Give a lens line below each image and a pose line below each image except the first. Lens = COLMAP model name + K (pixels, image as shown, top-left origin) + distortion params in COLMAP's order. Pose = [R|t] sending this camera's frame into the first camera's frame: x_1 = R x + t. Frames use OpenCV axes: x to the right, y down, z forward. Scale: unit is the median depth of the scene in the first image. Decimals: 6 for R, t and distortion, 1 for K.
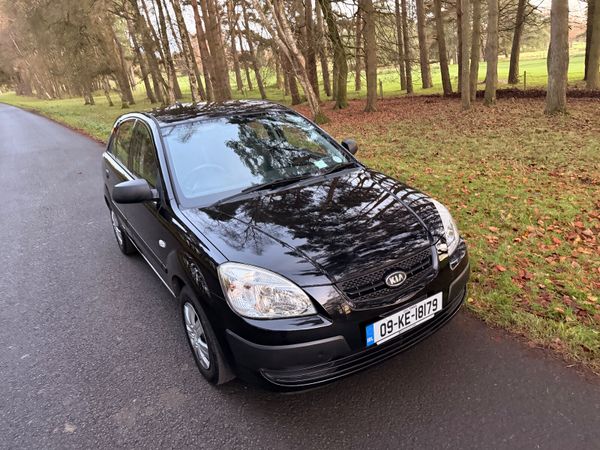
lens RADIAL K [[397.8, 0, 285.4], [0, 397.8, 228.7], [0, 0, 1]] dist [0.021774, -0.029149]
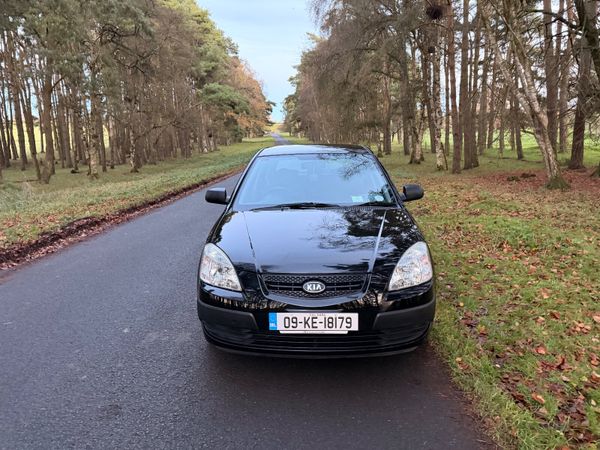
lens RADIAL K [[397.8, 0, 303.7], [0, 397.8, 240.3], [0, 0, 1]] dist [0.021774, -0.029149]
pose [[0.830815, 0.195603, -0.521043, 0.765663], [-0.245645, 0.968957, -0.027935, 0.028826], [0.499404, 0.151200, 0.853073, -0.040717]]
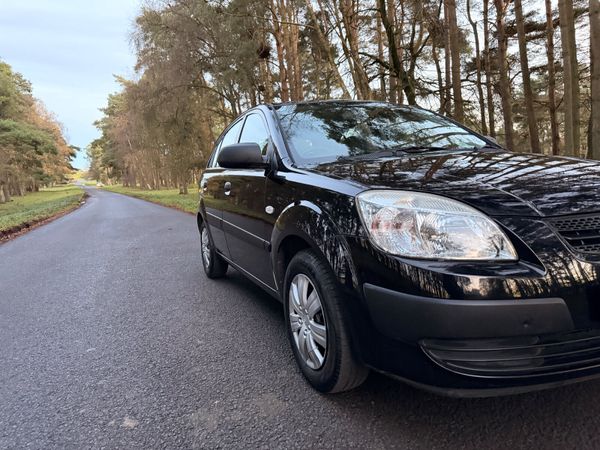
lens RADIAL K [[397.8, 0, 292.0], [0, 397.8, 239.4], [0, 0, 1]] dist [0.021774, -0.029149]
pose [[0.984930, 0.050076, -0.165544, -0.142186], [-0.083275, 0.976218, -0.200157, 0.285227], [0.151584, 0.210927, 0.965677, 0.265657]]
